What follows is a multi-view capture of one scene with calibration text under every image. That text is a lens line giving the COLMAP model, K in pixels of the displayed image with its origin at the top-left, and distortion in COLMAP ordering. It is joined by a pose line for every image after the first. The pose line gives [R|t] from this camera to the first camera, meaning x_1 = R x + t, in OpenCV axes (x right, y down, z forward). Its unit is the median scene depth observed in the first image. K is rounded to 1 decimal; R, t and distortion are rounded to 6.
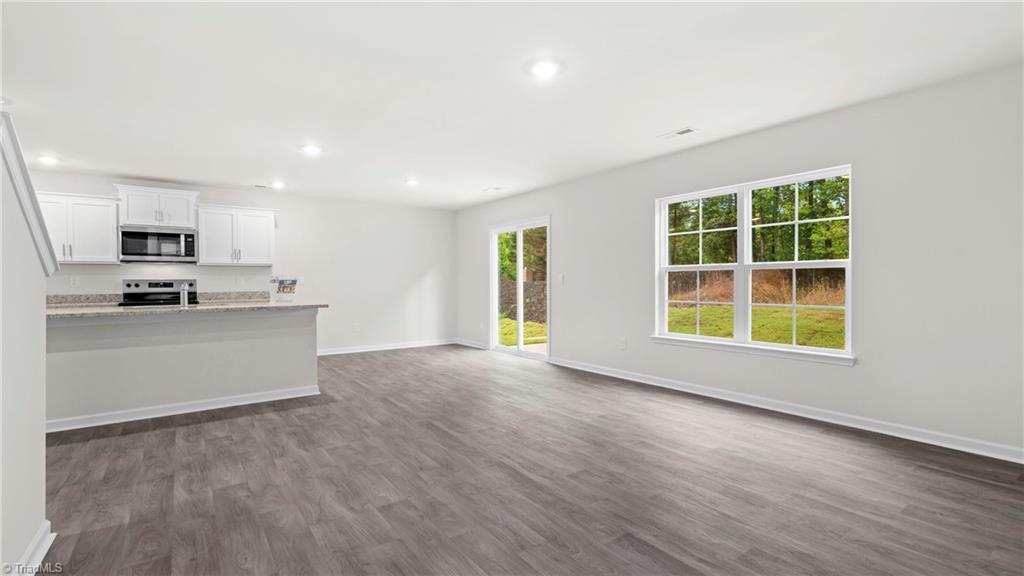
lens RADIAL K [[491.7, 0, 518.9], [0, 491.7, 287.0], [0, 0, 1]] dist [0.016483, 0.000109]
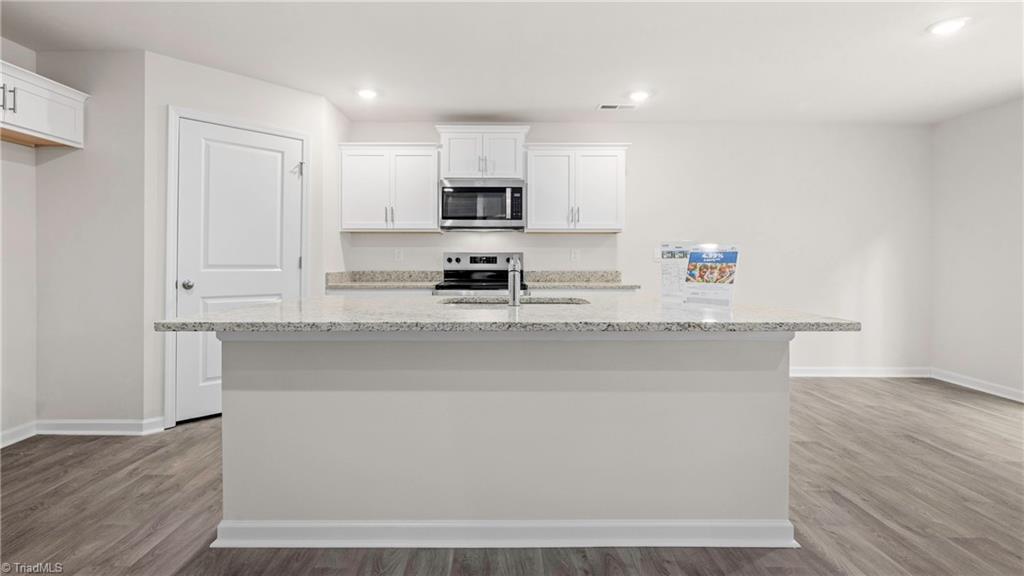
lens RADIAL K [[458.2, 0, 496.7], [0, 458.2, 277.4], [0, 0, 1]] dist [-0.015556, 0.000138]
pose [[0.817551, 0.032148, -0.574958, -0.309520], [-0.015208, 0.999298, 0.034250, -0.001832], [0.575655, -0.019257, 0.817466, 0.448971]]
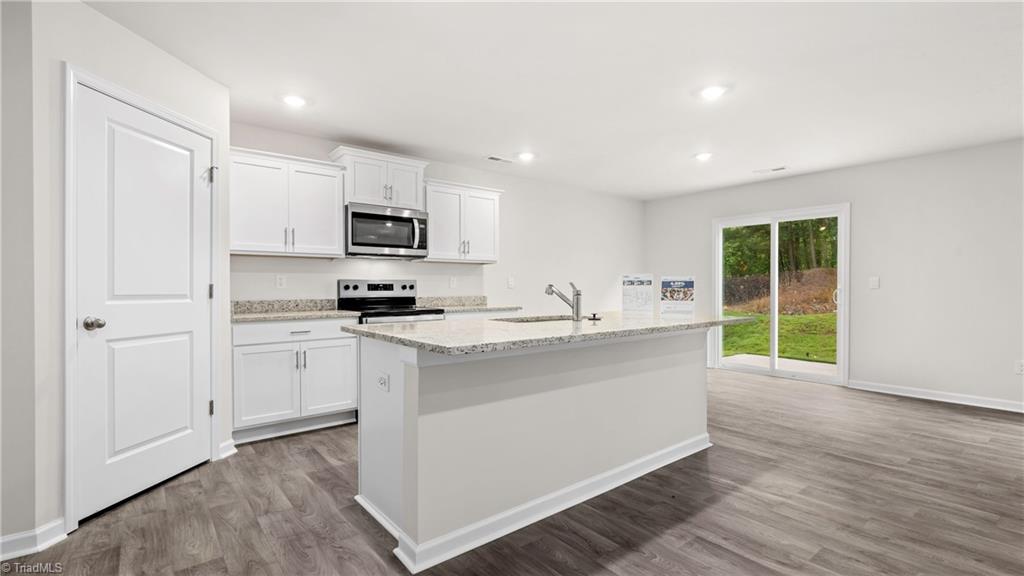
lens RADIAL K [[457.4, 0, 512.2], [0, 457.4, 312.7], [0, 0, 1]] dist [-0.020071, 0.000187]
pose [[0.998081, 0.003999, 0.061796, -0.563309], [-0.006728, 0.999008, 0.044014, 0.002556], [-0.061558, -0.044345, 0.997118, 0.298957]]
